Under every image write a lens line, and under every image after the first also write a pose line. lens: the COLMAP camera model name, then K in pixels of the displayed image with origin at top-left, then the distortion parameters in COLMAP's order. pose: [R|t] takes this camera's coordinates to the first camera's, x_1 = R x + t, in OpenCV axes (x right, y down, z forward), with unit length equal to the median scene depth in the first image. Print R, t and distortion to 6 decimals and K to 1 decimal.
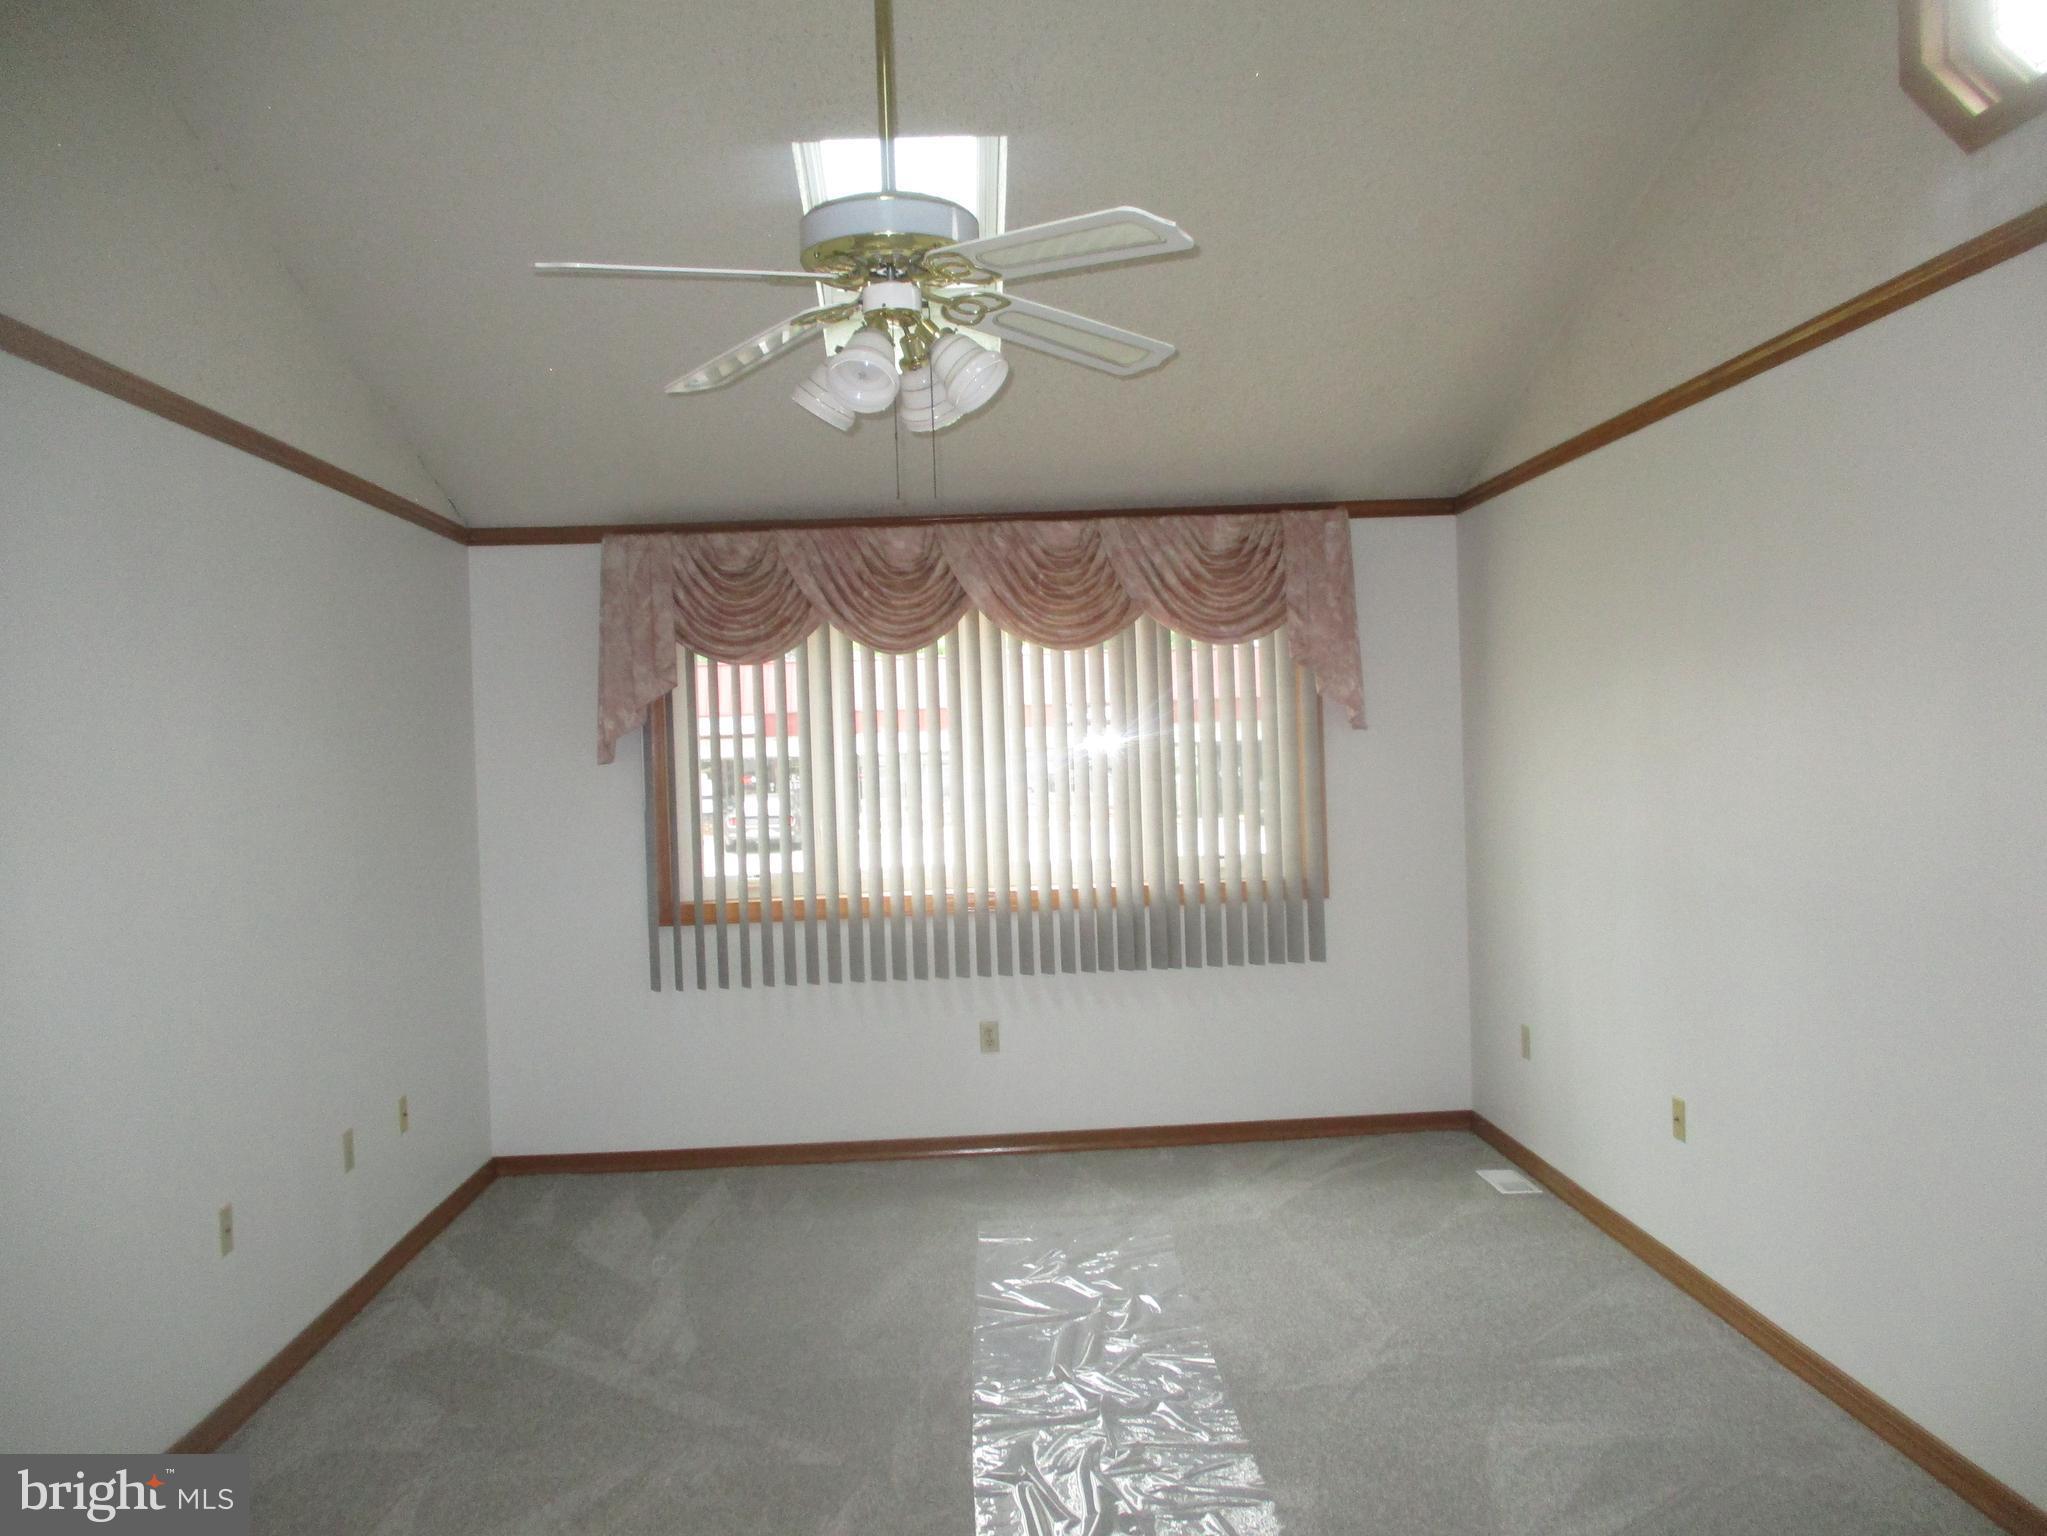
lens RADIAL K [[1717.0, 0, 1019.9], [0, 1717.0, 785.1], [0, 0, 1]] dist [0.001237, -0.025282]
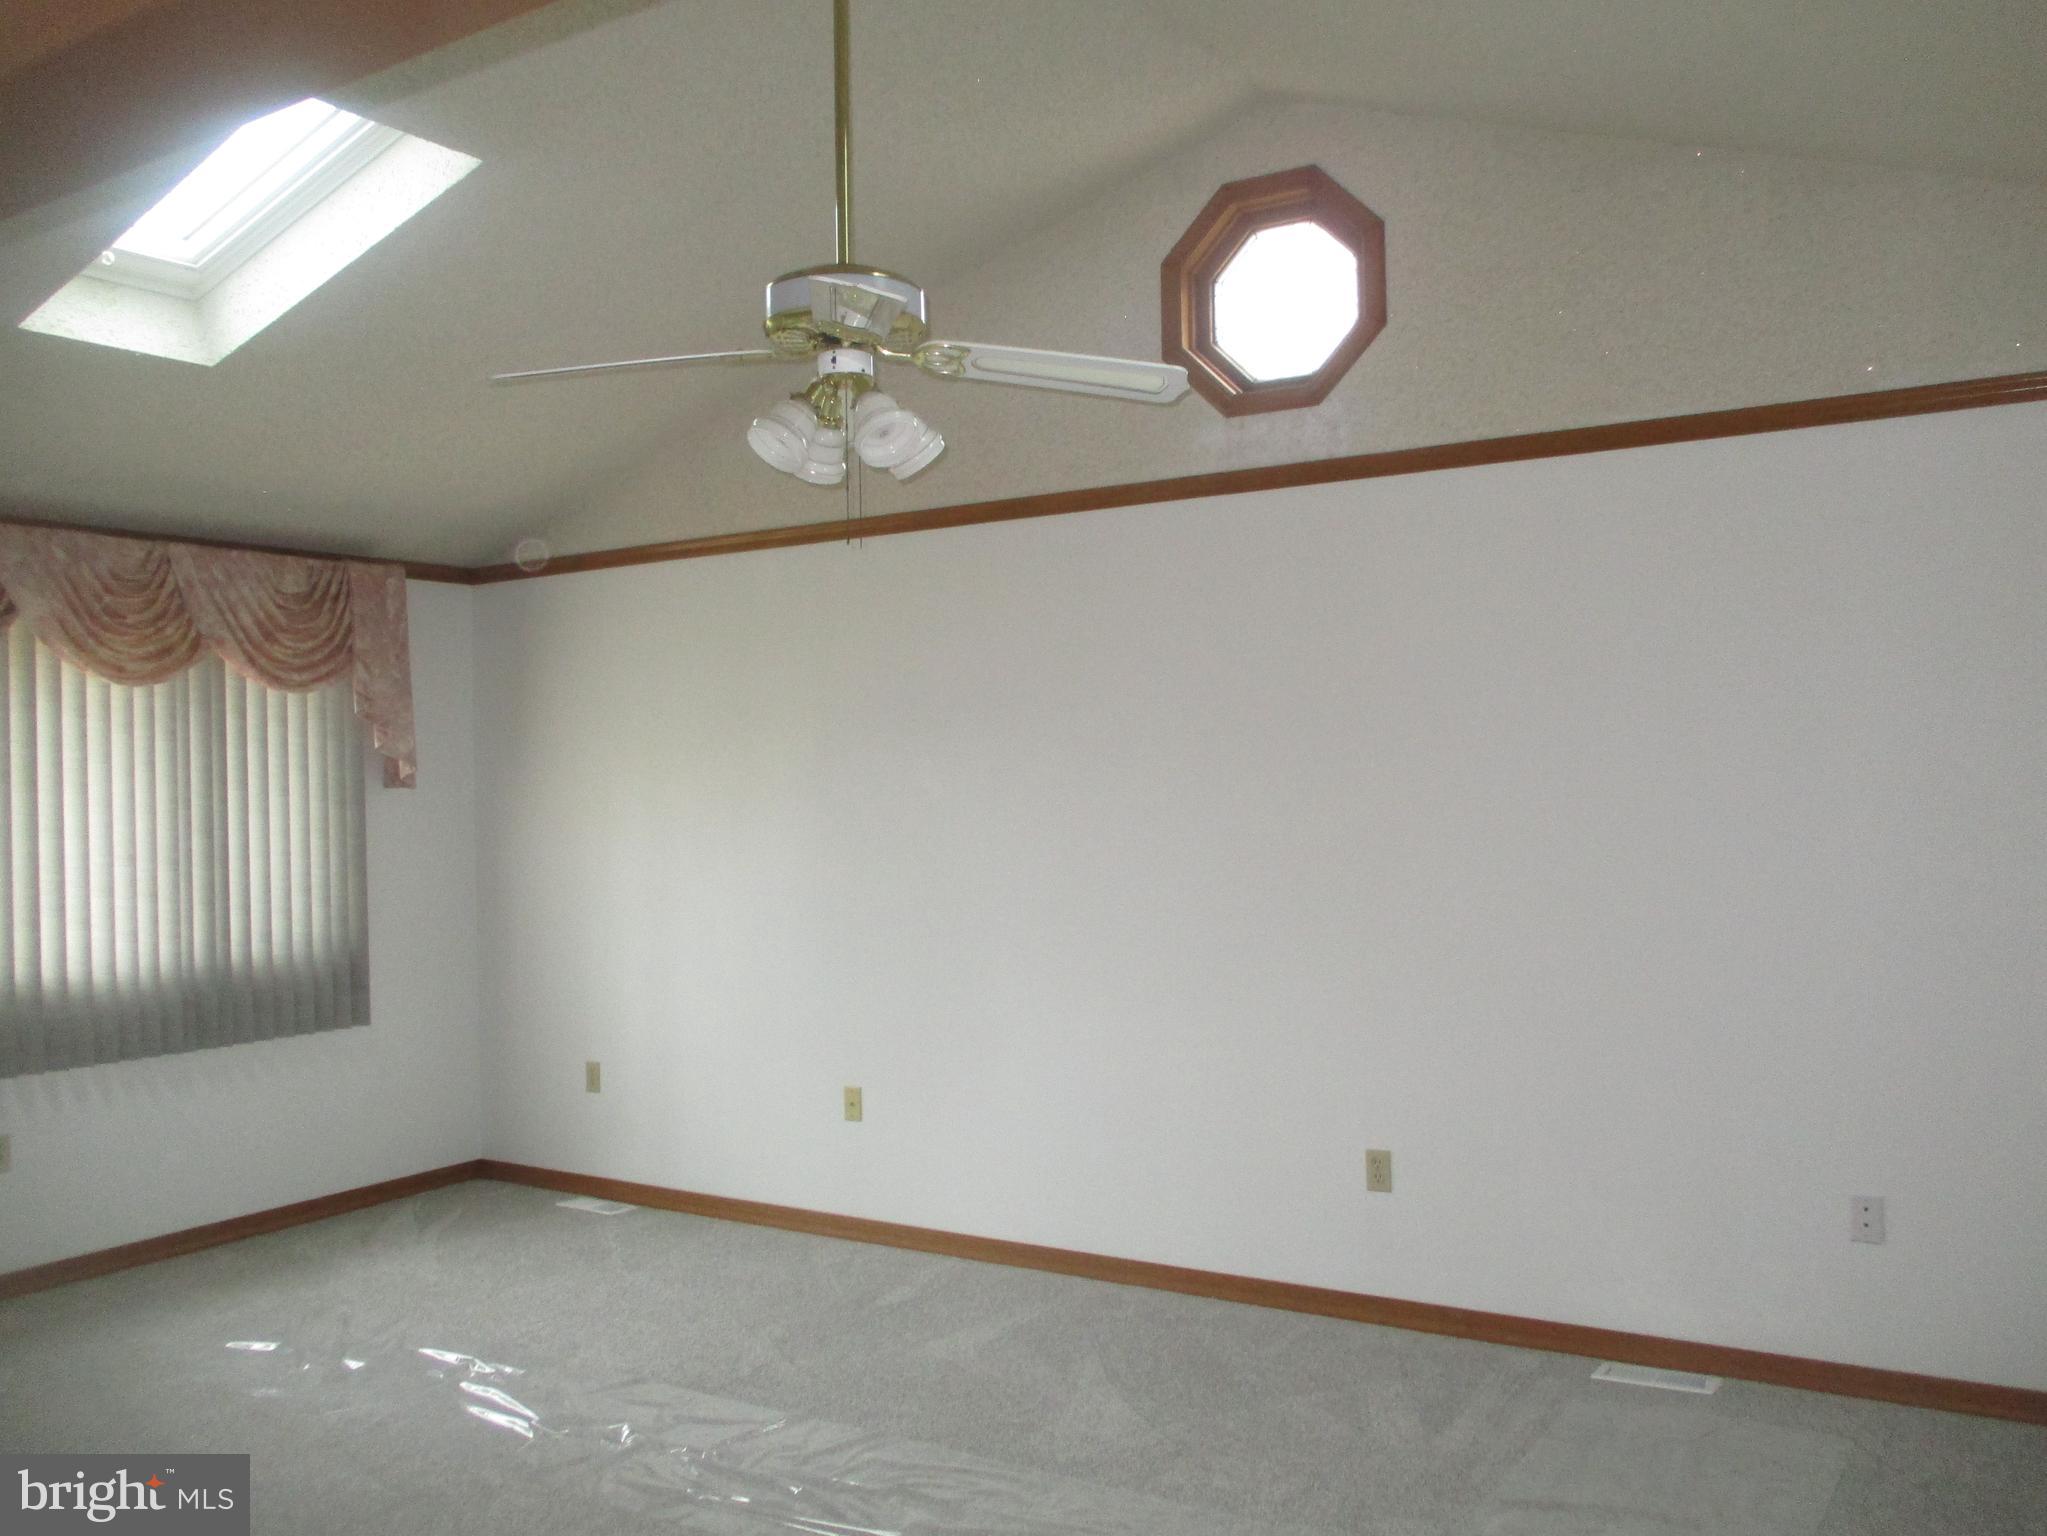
lens RADIAL K [[1717.0, 0, 1024.4], [0, 1717.0, 779.9], [0, 0, 1]] dist [0.001237, -0.025282]
pose [[0.574236, 0.030315, 0.818128, -0.420711], [0.017004, 0.998657, -0.048940, 0.018444], [-0.818513, 0.042015, 0.572950, 0.135565]]
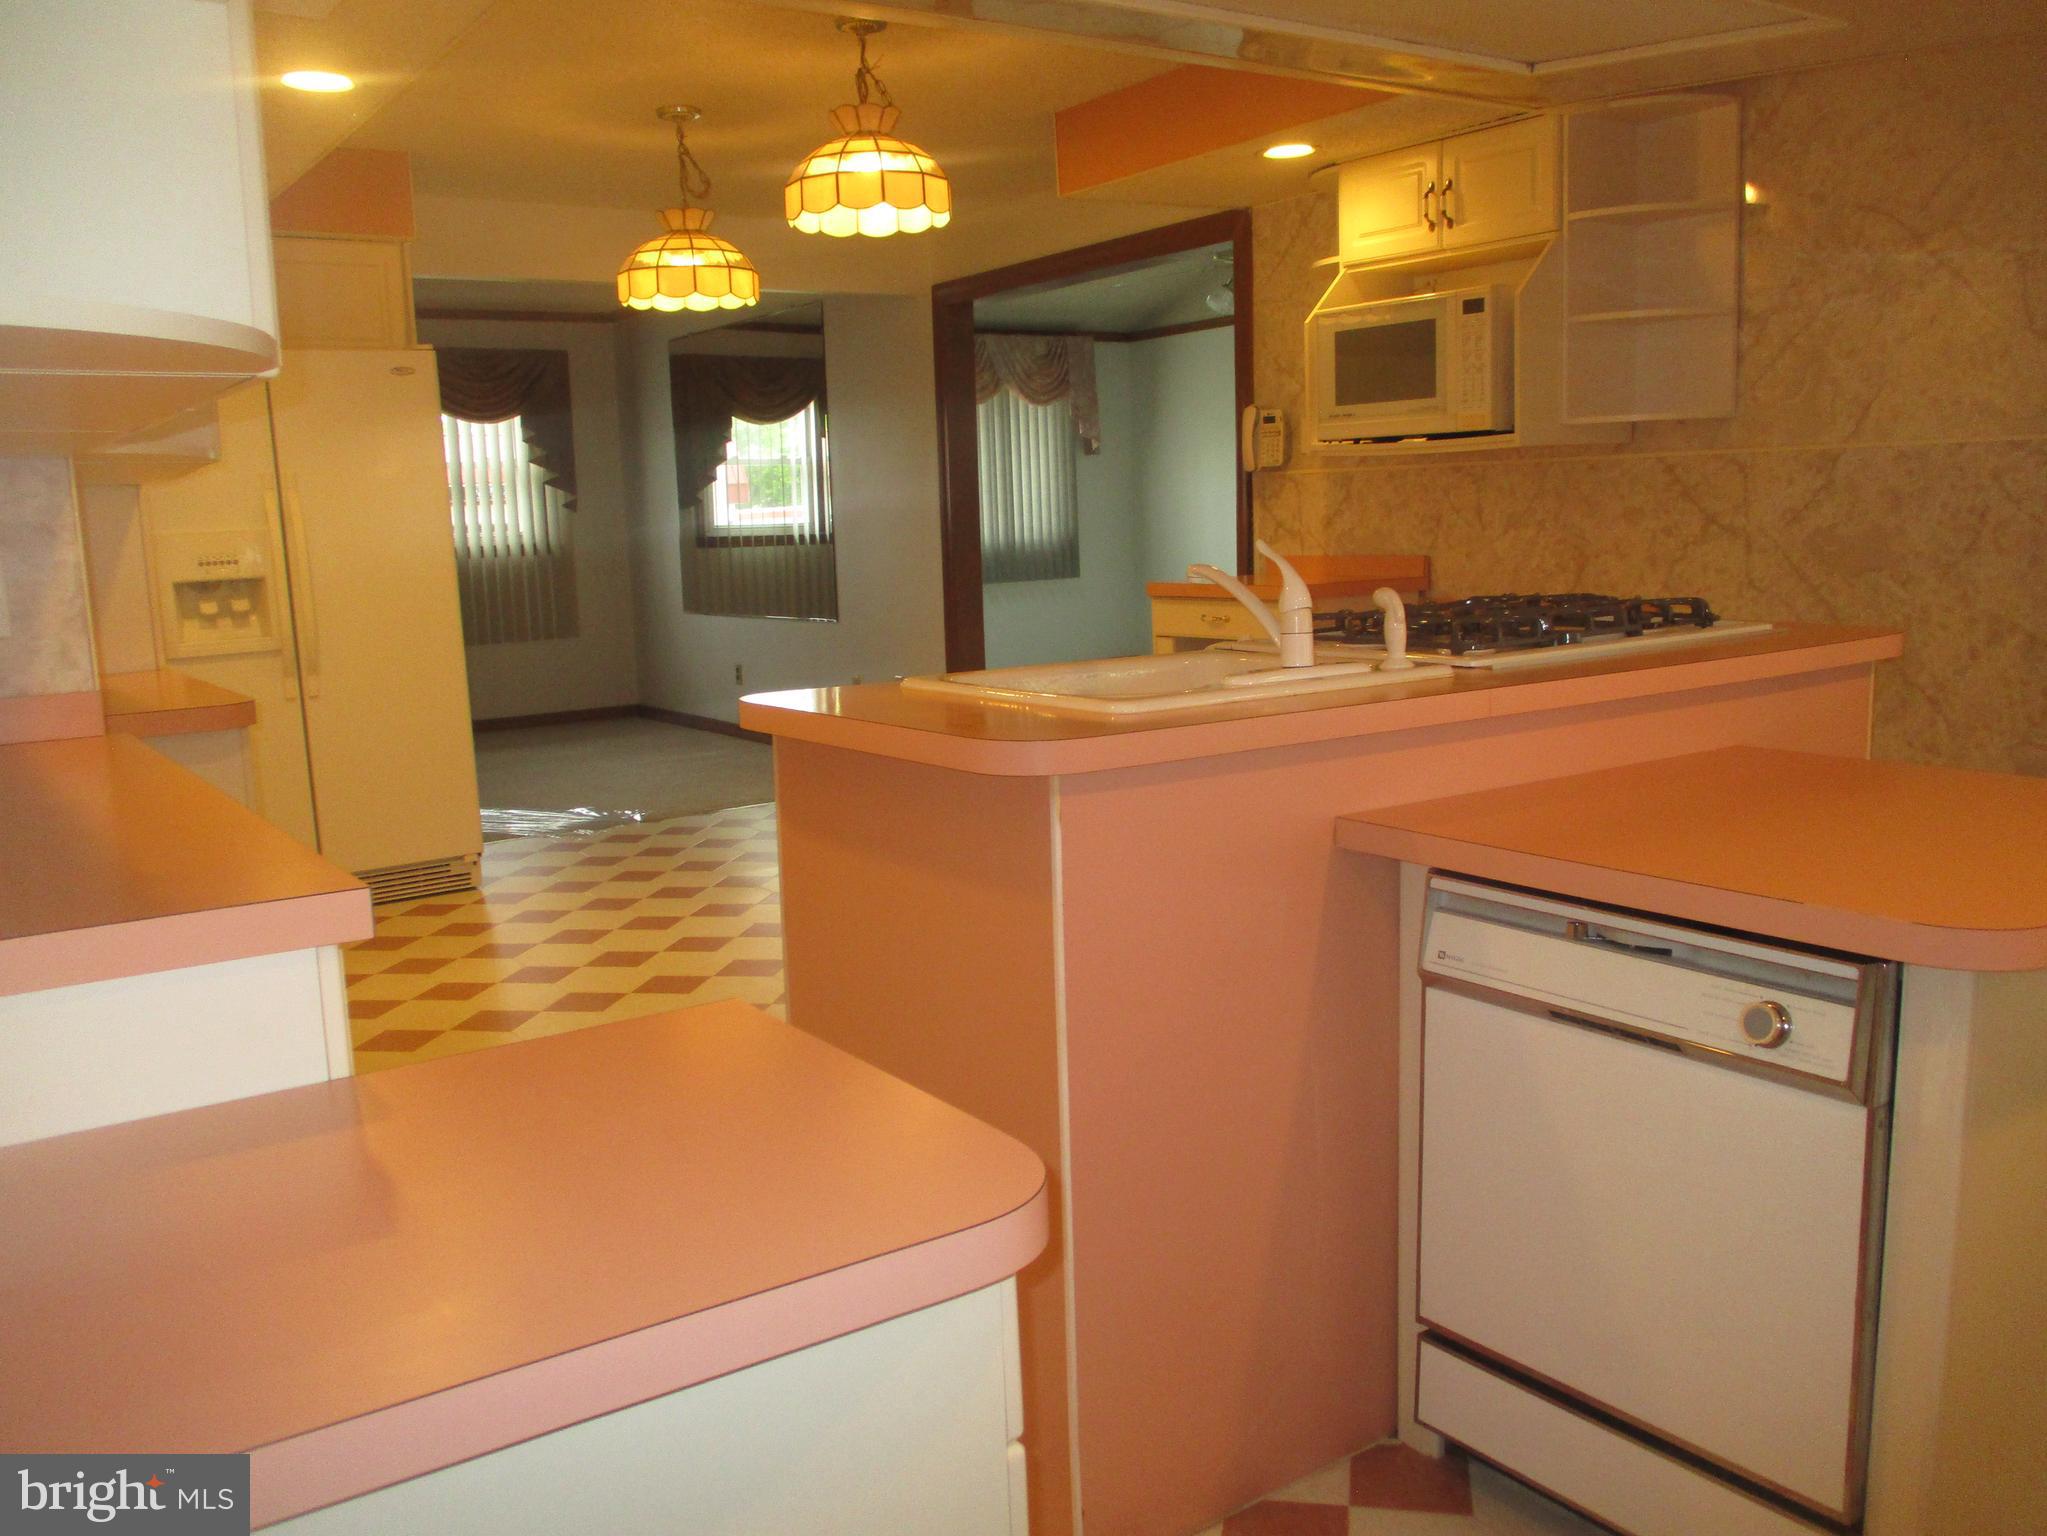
lens RADIAL K [[1717.0, 0, 1014.9], [0, 1717.0, 778.1], [0, 0, 1]] dist [0.001237, -0.025282]
pose [[0.855149, -0.069211, 0.513742, -0.909743], [0.017035, 0.994264, 0.105591, 0.126183], [-0.518103, -0.081544, 0.851422, -0.632267]]
